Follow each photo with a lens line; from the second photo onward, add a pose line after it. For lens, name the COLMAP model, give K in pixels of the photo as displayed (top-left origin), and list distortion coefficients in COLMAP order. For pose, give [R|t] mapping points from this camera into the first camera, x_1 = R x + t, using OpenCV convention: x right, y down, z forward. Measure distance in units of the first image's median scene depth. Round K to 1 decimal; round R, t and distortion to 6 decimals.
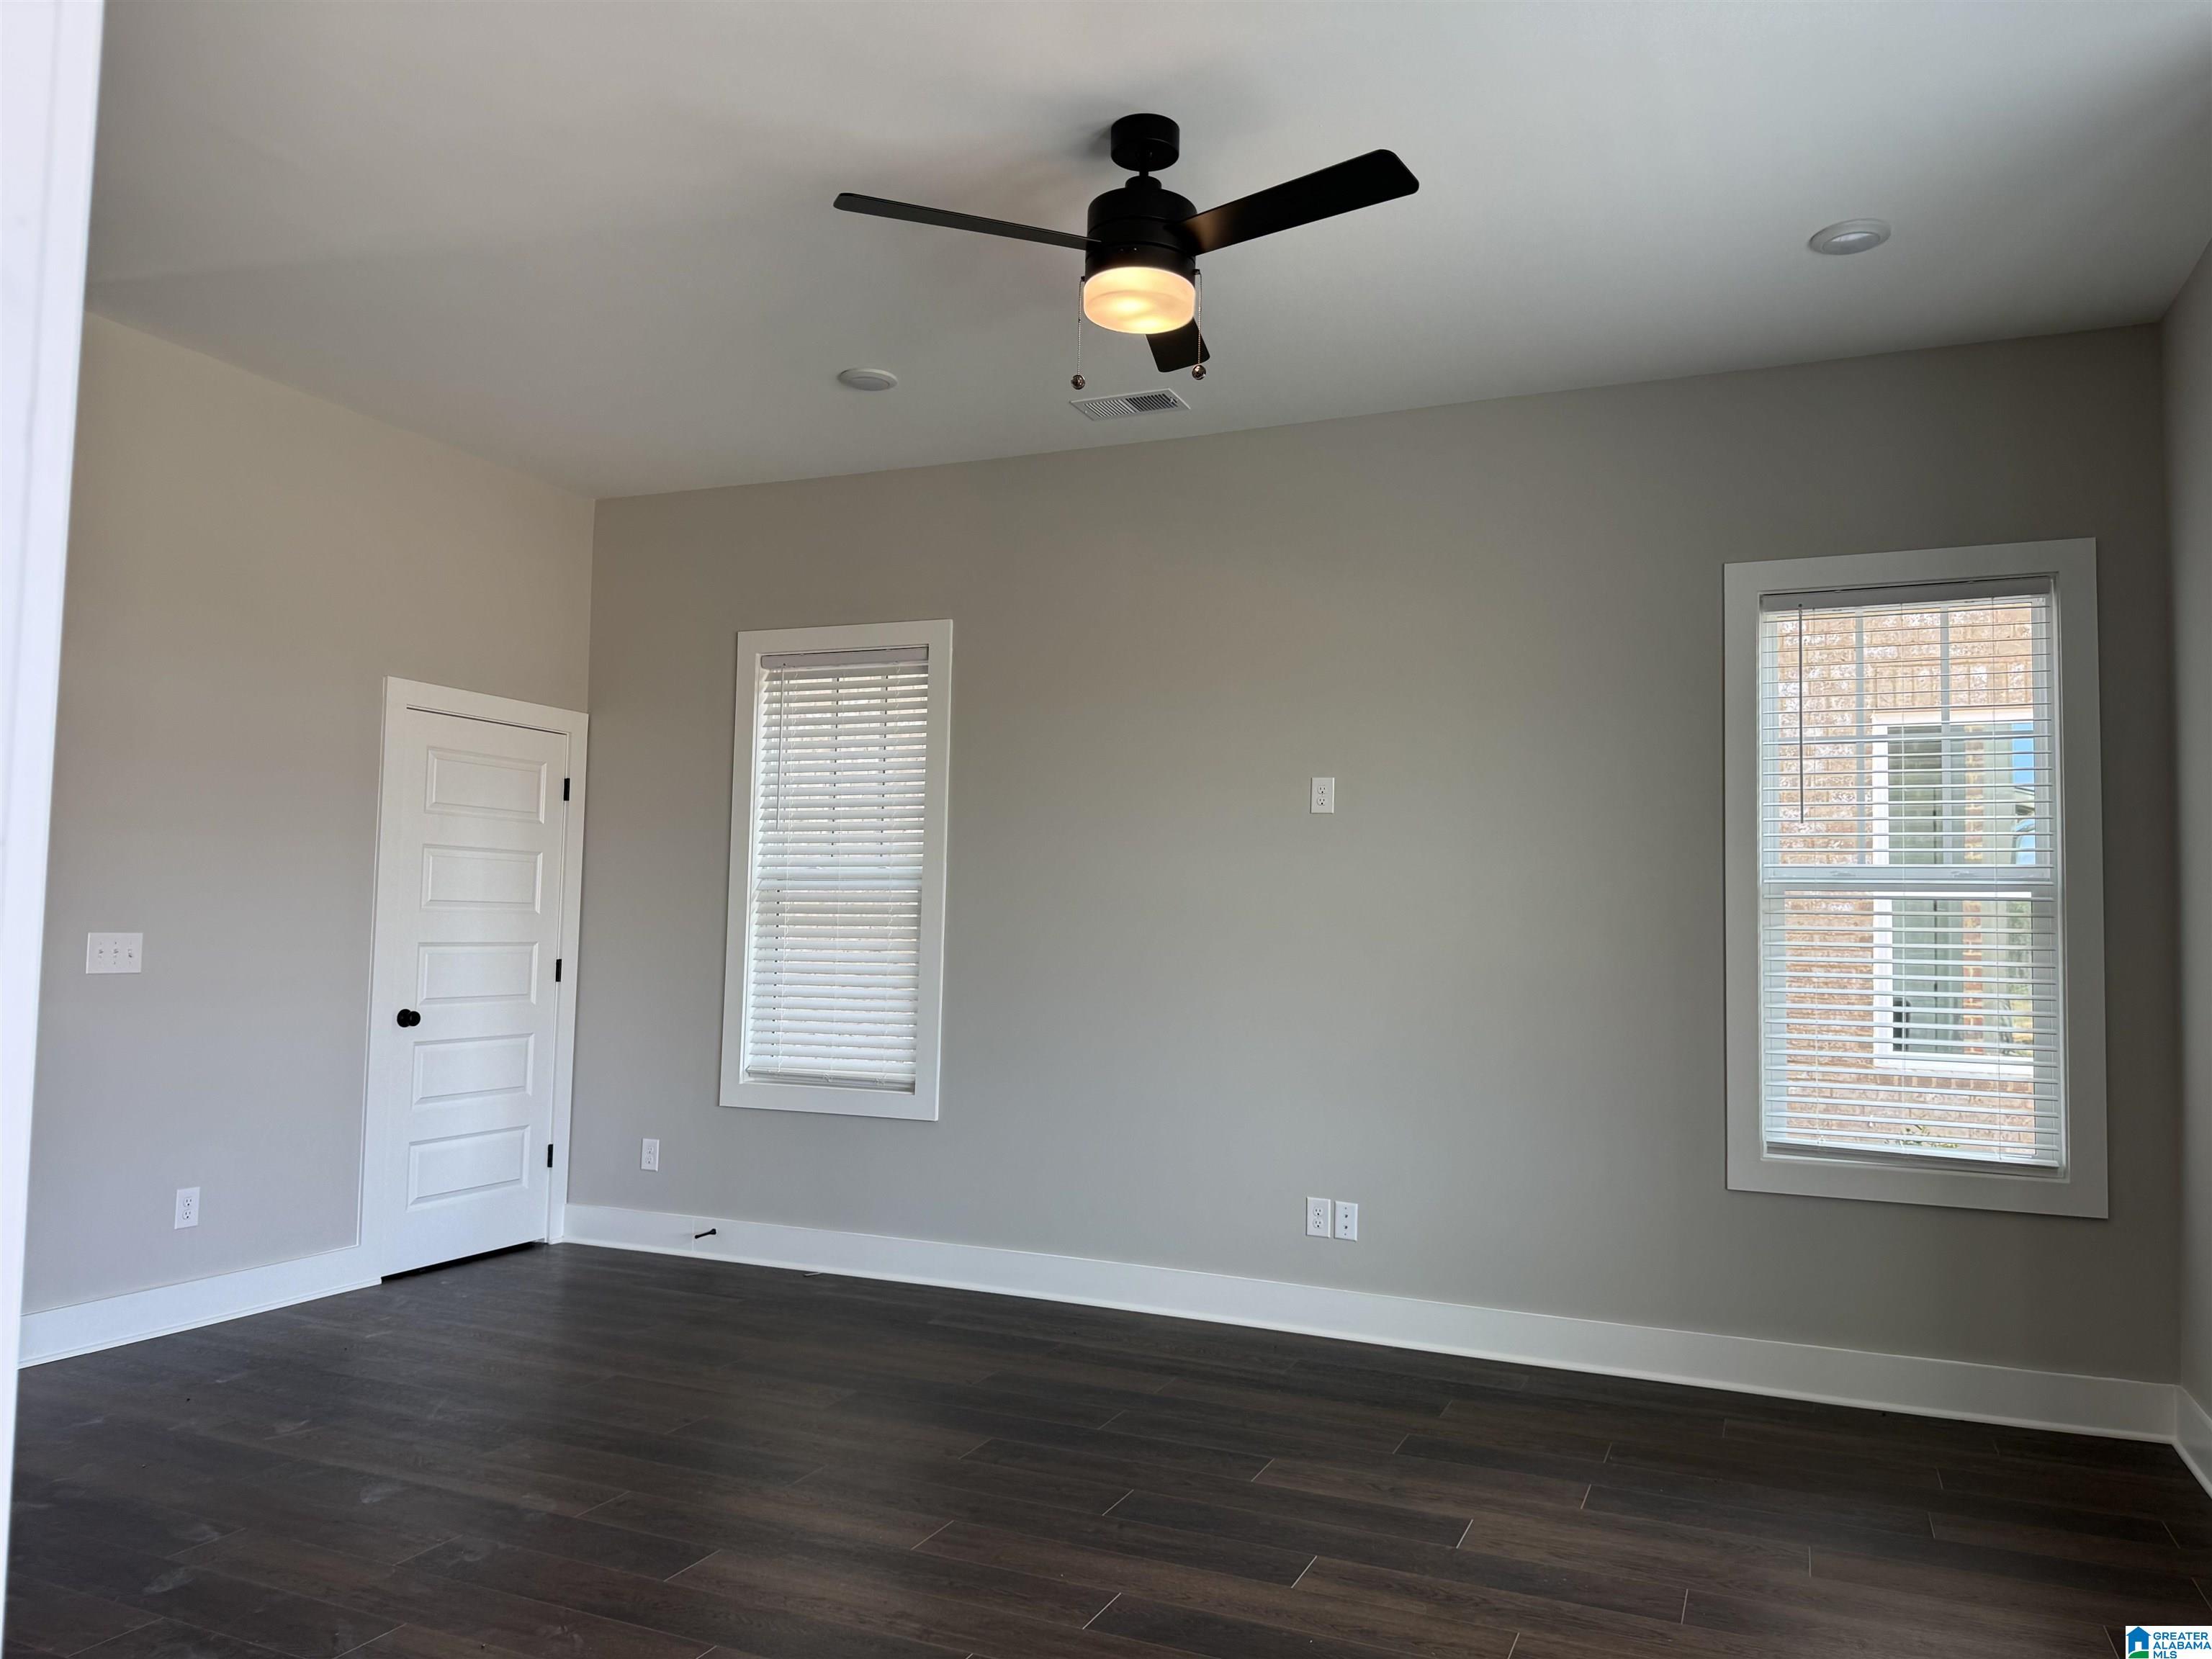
lens RADIAL K [[1551.0, 0, 1106.0], [0, 1551.0, 829.5], [0, 0, 1]] dist [0.125384, -0.193509]
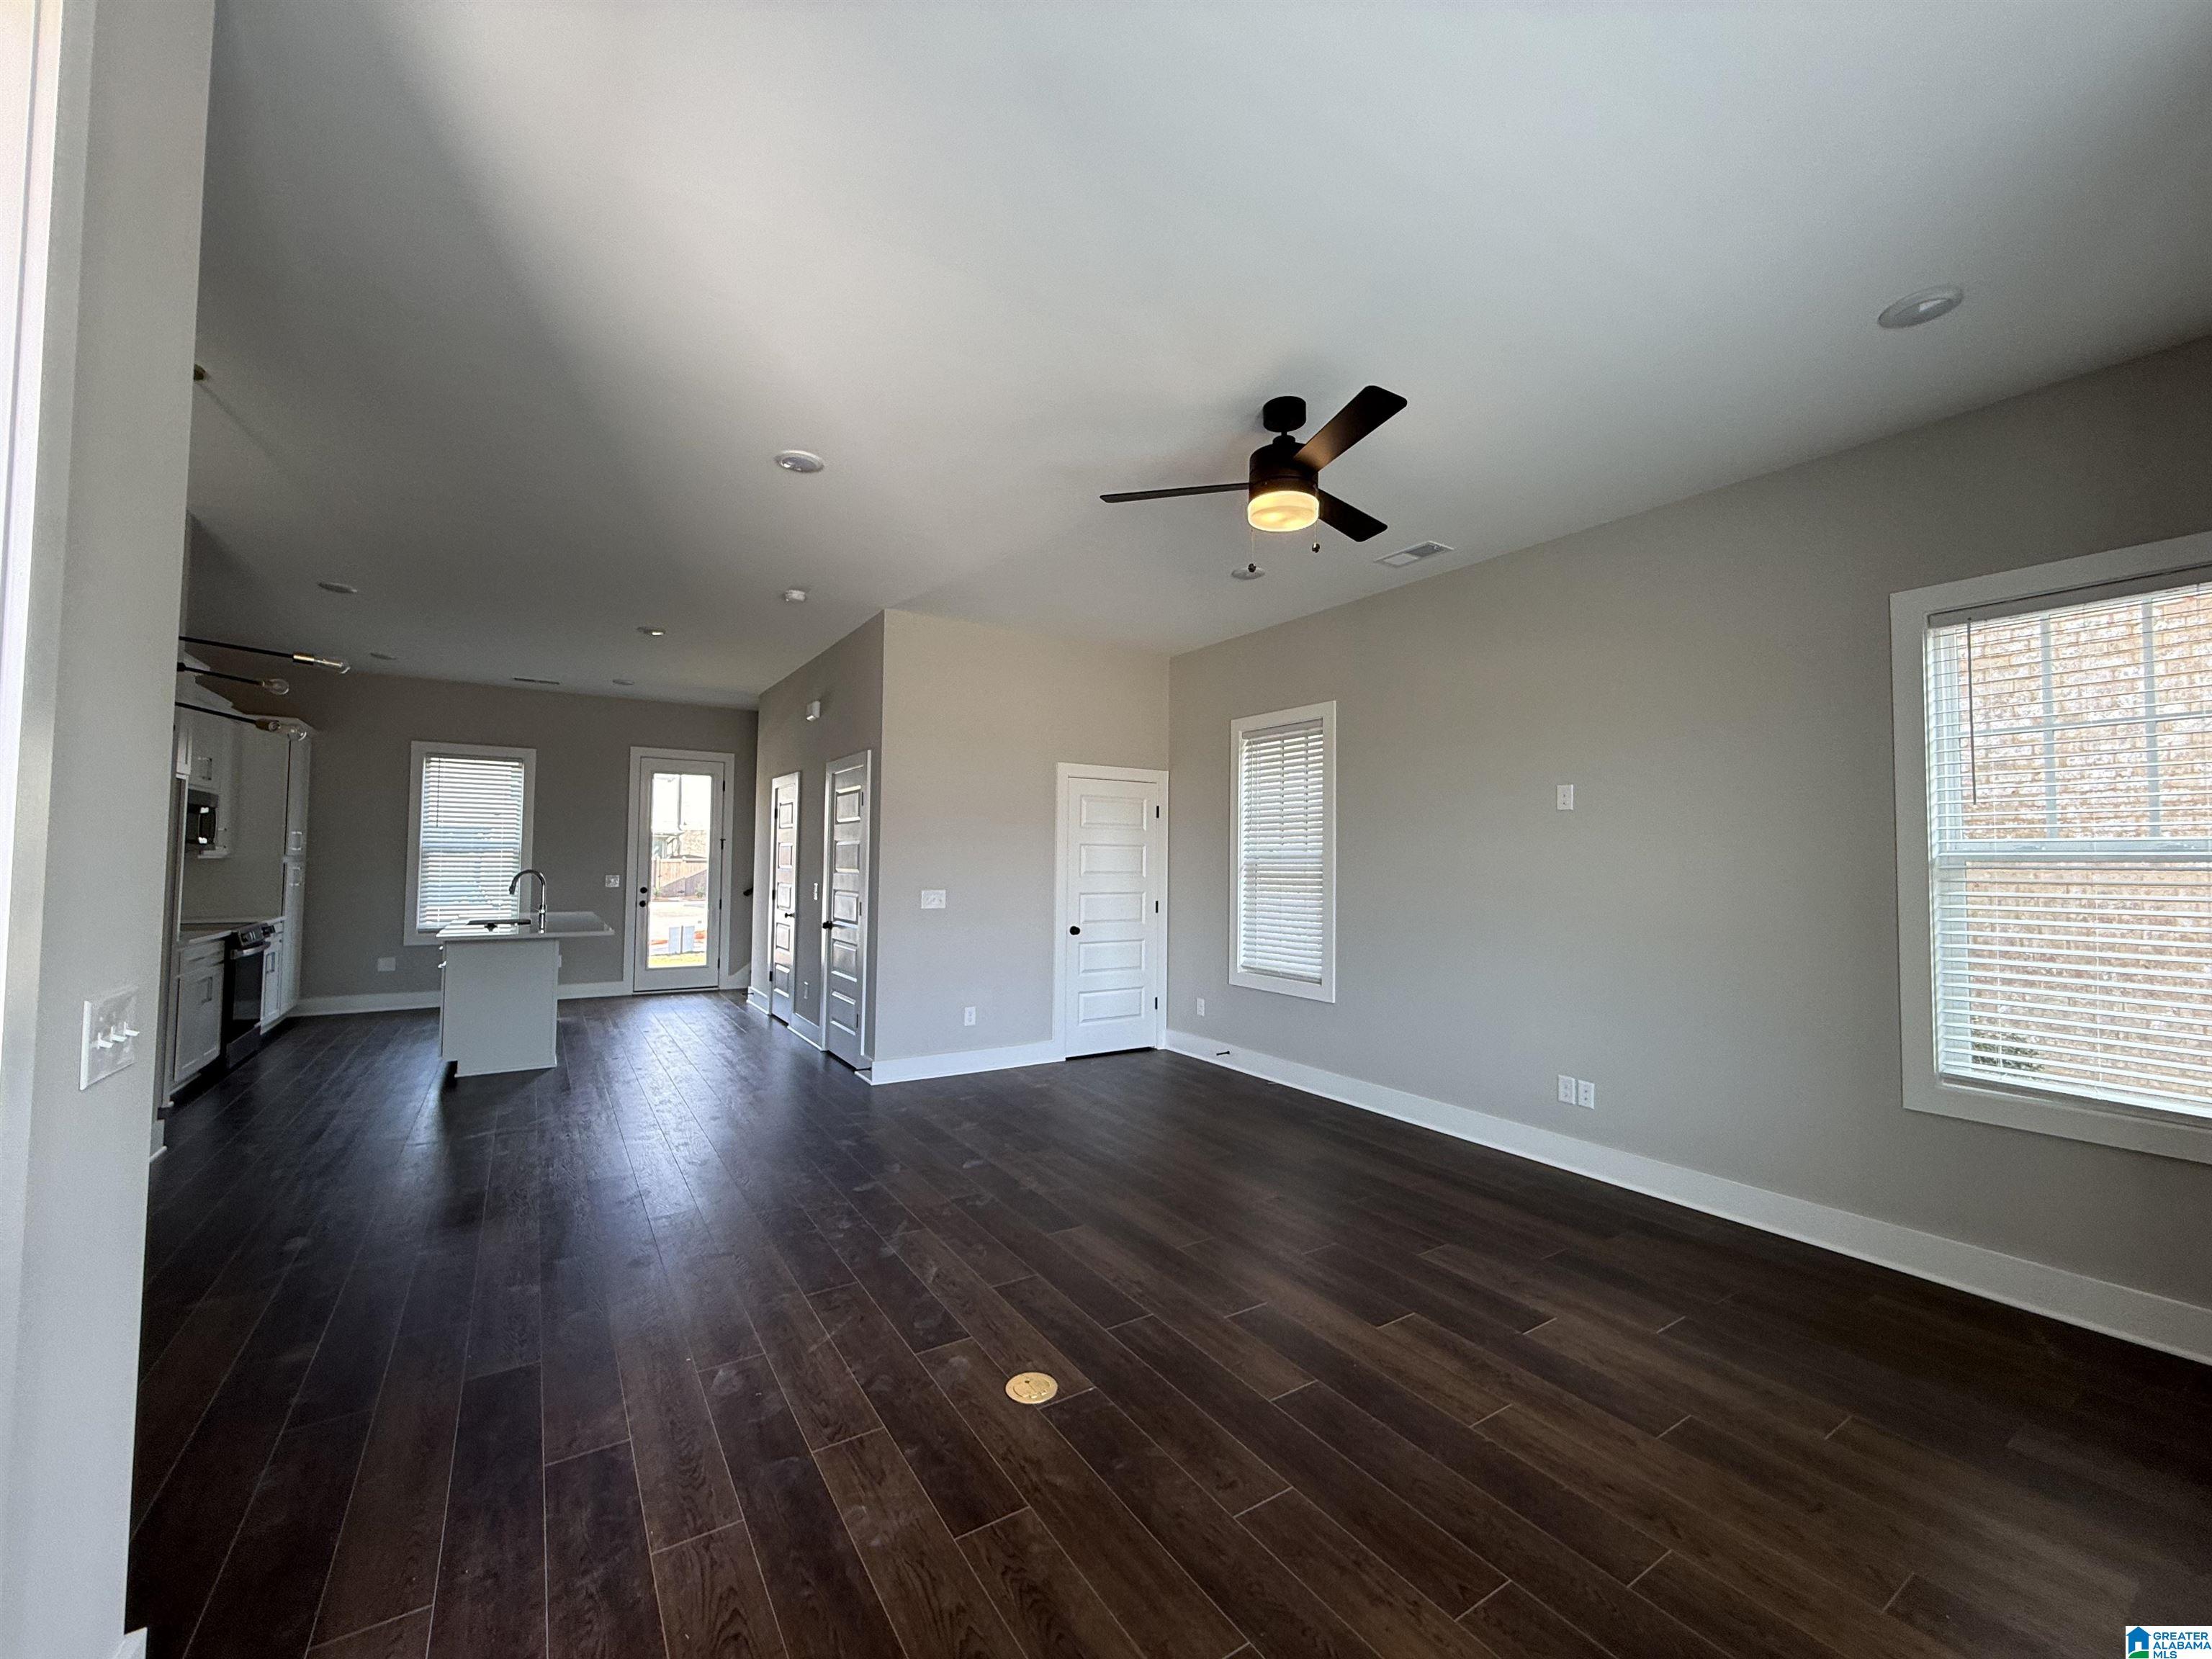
lens RADIAL K [[882.0, 0, 1104.4], [0, 882.0, 827.5], [0, 0, 1]] dist [-0.001445, 0.000084]
pose [[0.835160, -0.033866, -0.548963, 0.216527], [0.041341, 0.999144, 0.001256, -0.012235], [0.548451, -0.023743, 0.835846, 0.082430]]
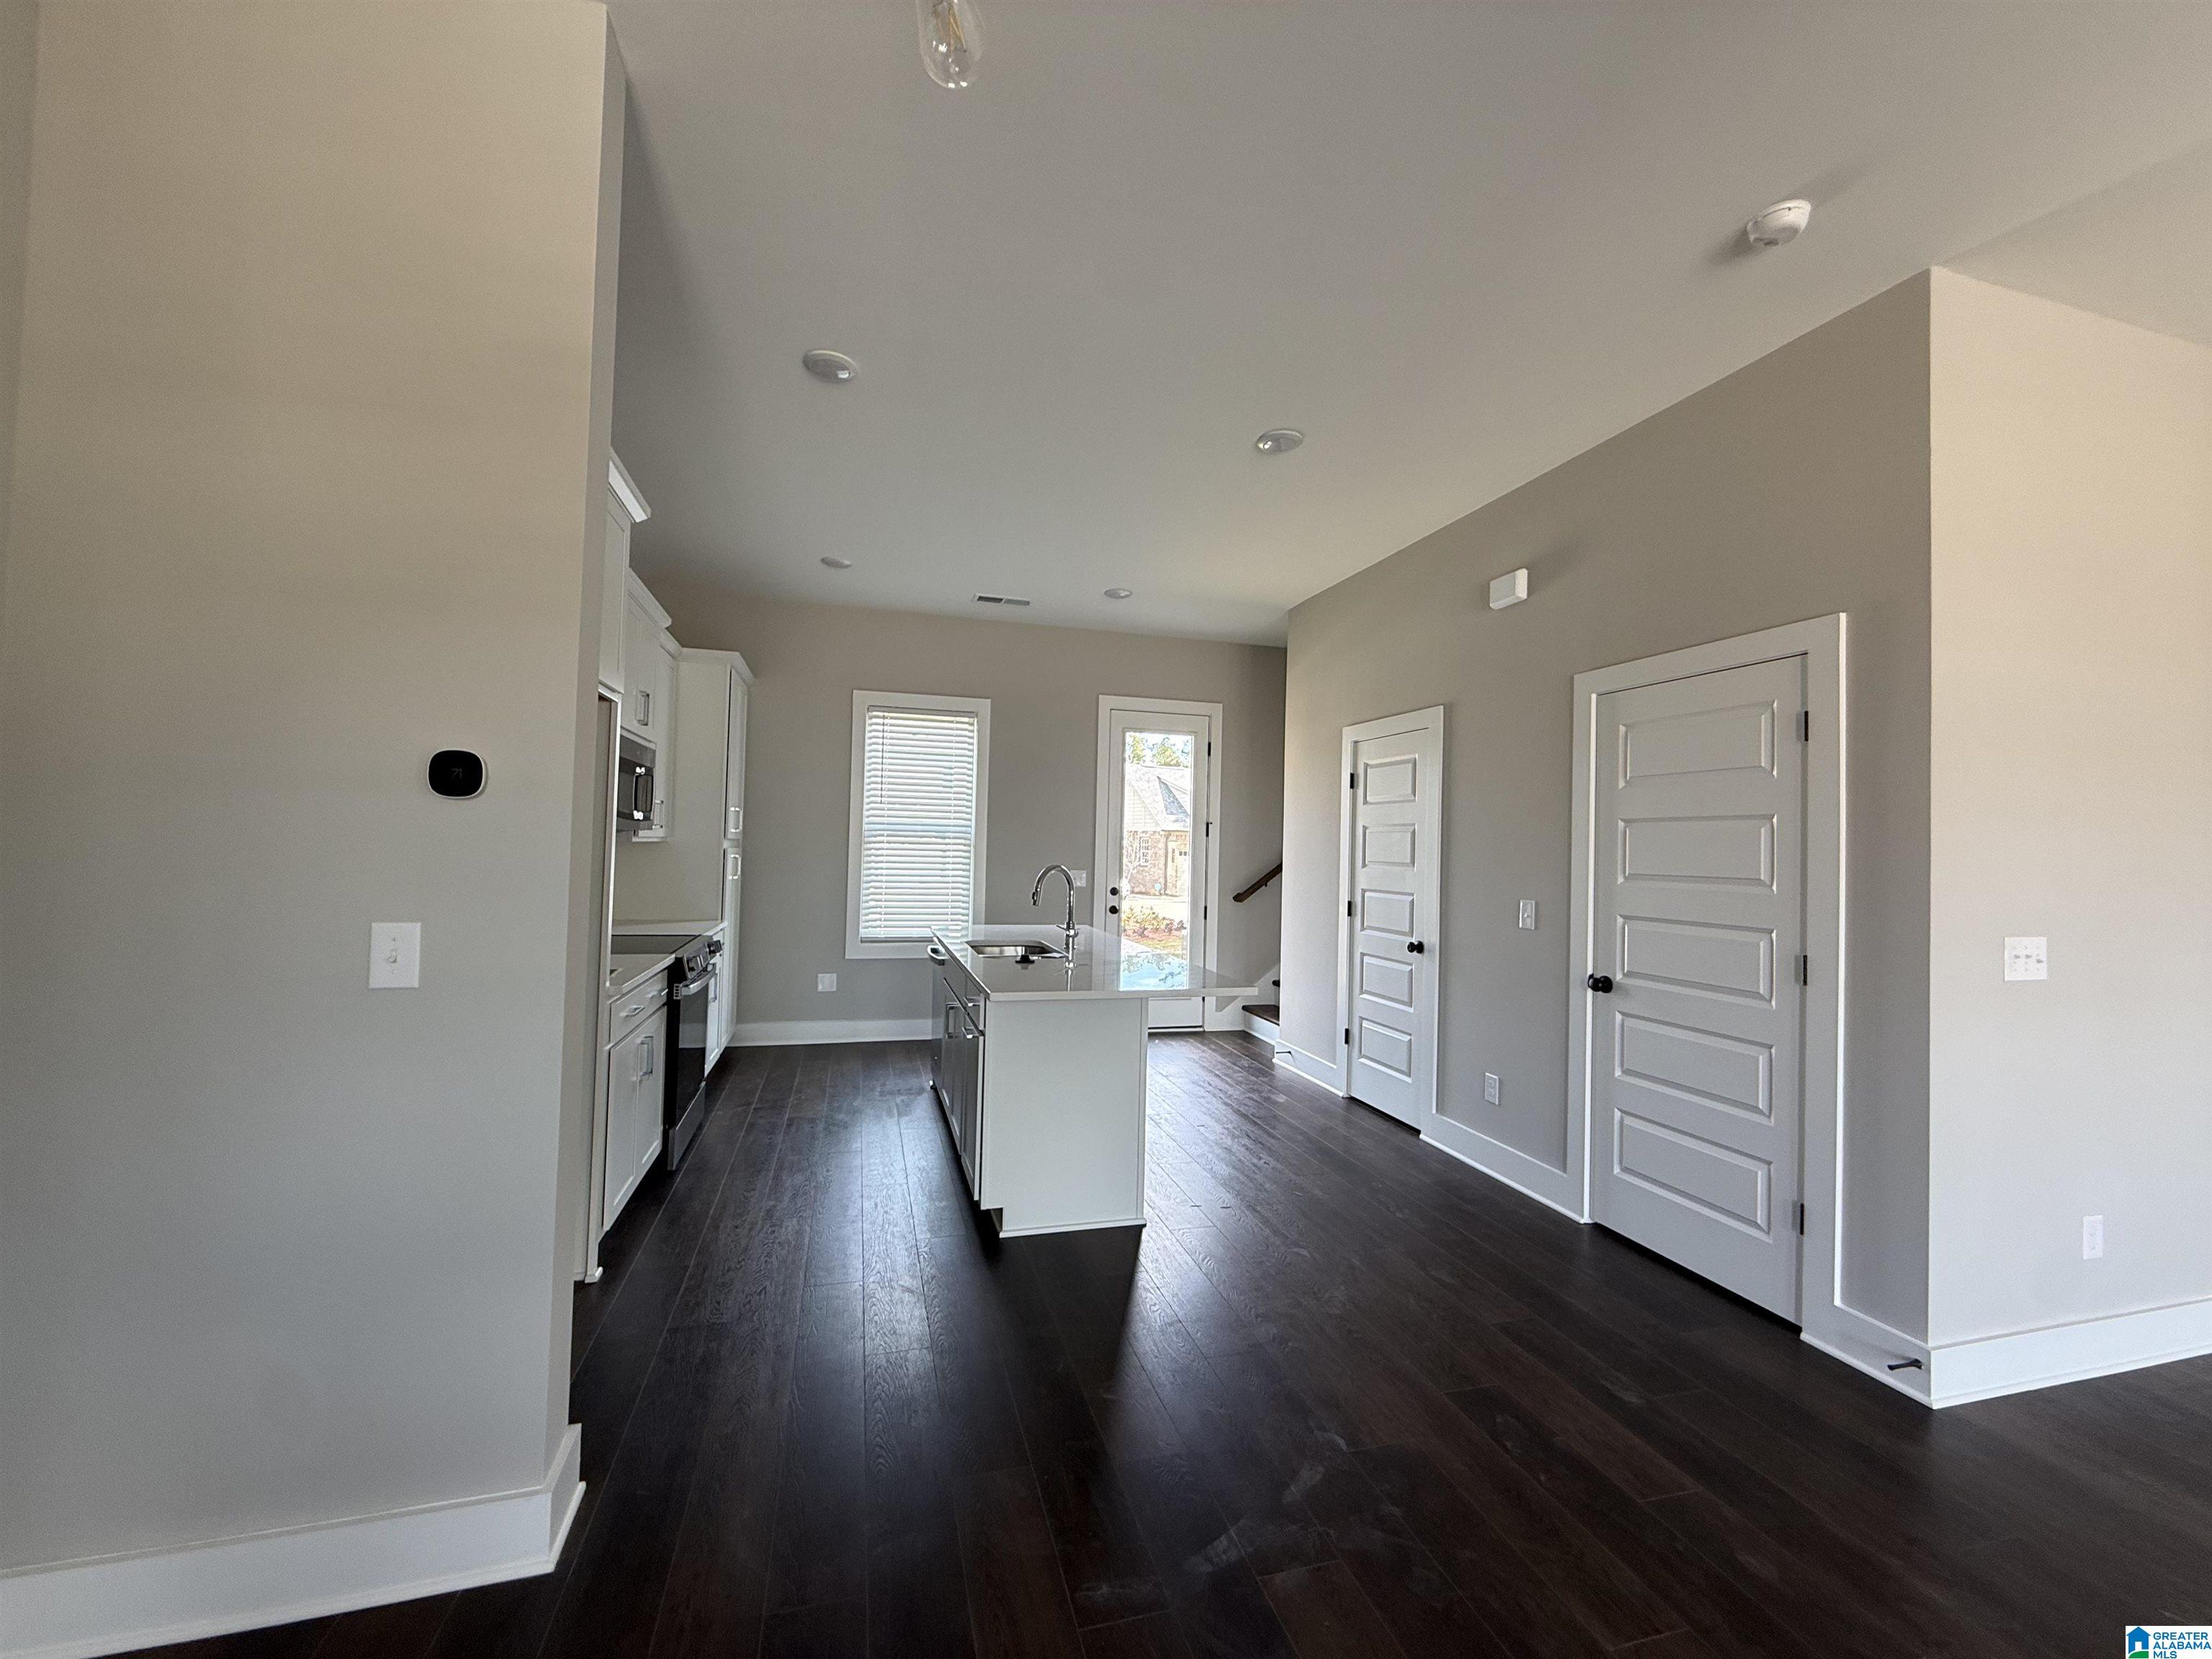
lens RADIAL K [[882.0, 0, 1104.4], [0, 882.0, 827.5], [0, 0, 1]] dist [-0.001445, 0.000084]
pose [[0.632212, -0.023867, -0.774428, -0.480165], [0.036916, 0.999318, -0.000662, -0.015632], [0.773916, -0.028170, 0.632662, 0.212815]]
